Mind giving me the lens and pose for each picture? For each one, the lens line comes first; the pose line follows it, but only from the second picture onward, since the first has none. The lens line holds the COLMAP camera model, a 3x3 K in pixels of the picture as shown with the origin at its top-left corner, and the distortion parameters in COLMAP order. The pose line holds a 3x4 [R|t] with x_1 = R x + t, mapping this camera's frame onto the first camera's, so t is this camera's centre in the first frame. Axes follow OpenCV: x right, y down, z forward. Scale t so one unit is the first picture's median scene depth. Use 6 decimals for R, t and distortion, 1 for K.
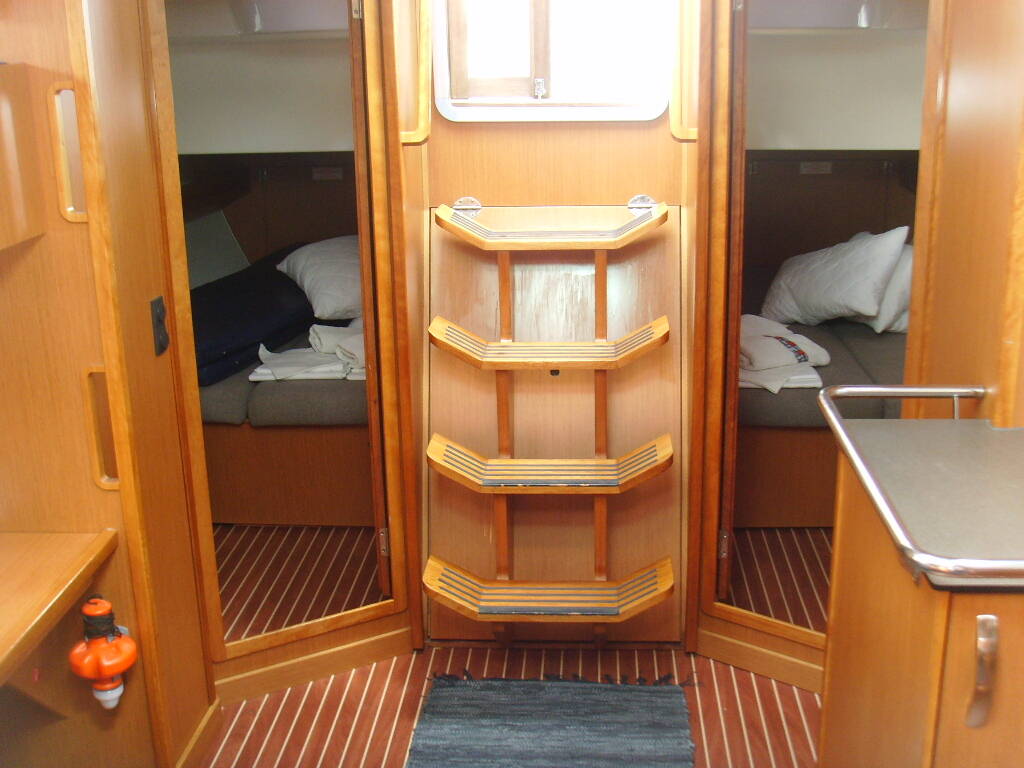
lens RADIAL K [[1218.5, 0, 520.3], [0, 1218.5, 387.2], [0, 0, 1]] dist [-0.175054, 0.272650]
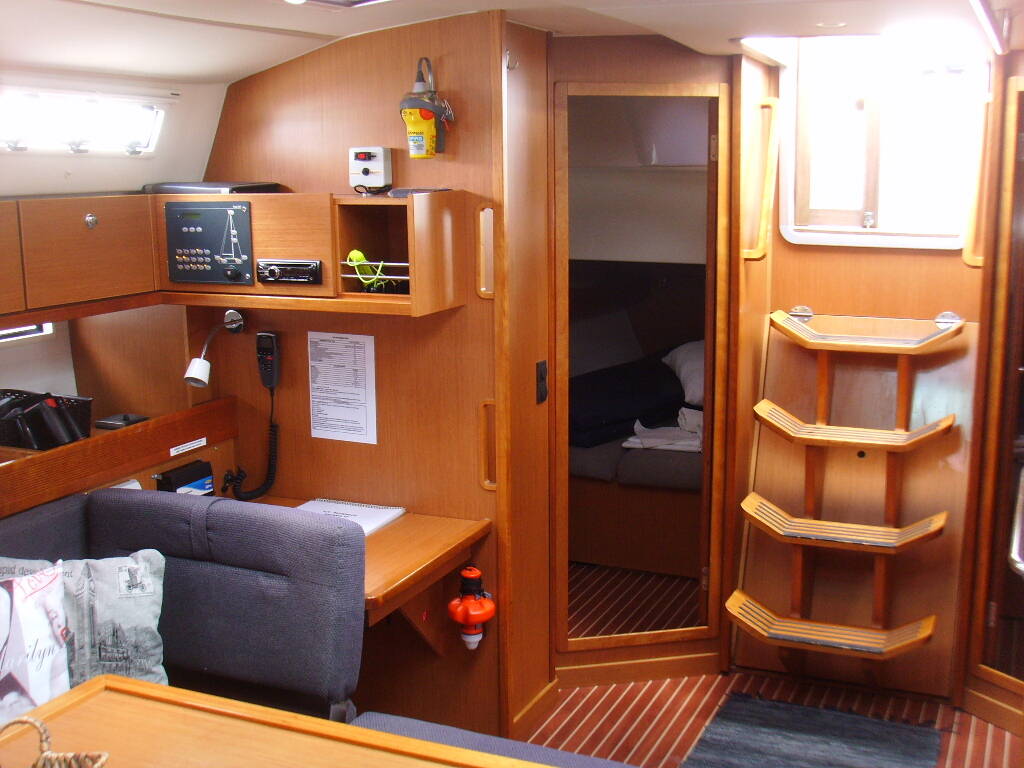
lens RADIAL K [[1218.5, 0, 520.3], [0, 1218.5, 387.2], [0, 0, 1]] dist [-0.175054, 0.272650]
pose [[0.937056, 0.075868, -0.340836, 0.118571], [-0.108004, 0.991219, -0.076294, 0.051026], [0.332055, 0.108303, 0.937022, -0.237877]]
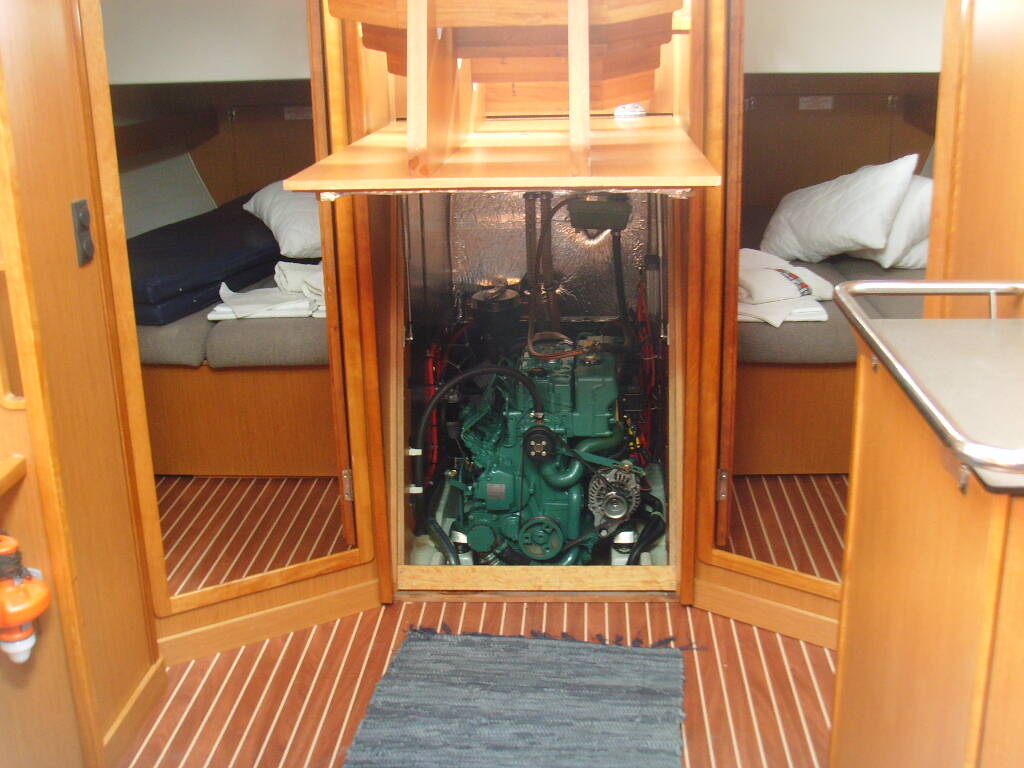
lens RADIAL K [[1218.5, 0, 520.3], [0, 1218.5, 387.2], [0, 0, 1]] dist [-0.175054, 0.272650]
pose [[0.999967, -0.006811, 0.004458, 0.013588], [0.006730, 0.999814, 0.018092, 0.040563], [-0.004580, -0.018061, 0.999826, 0.098405]]
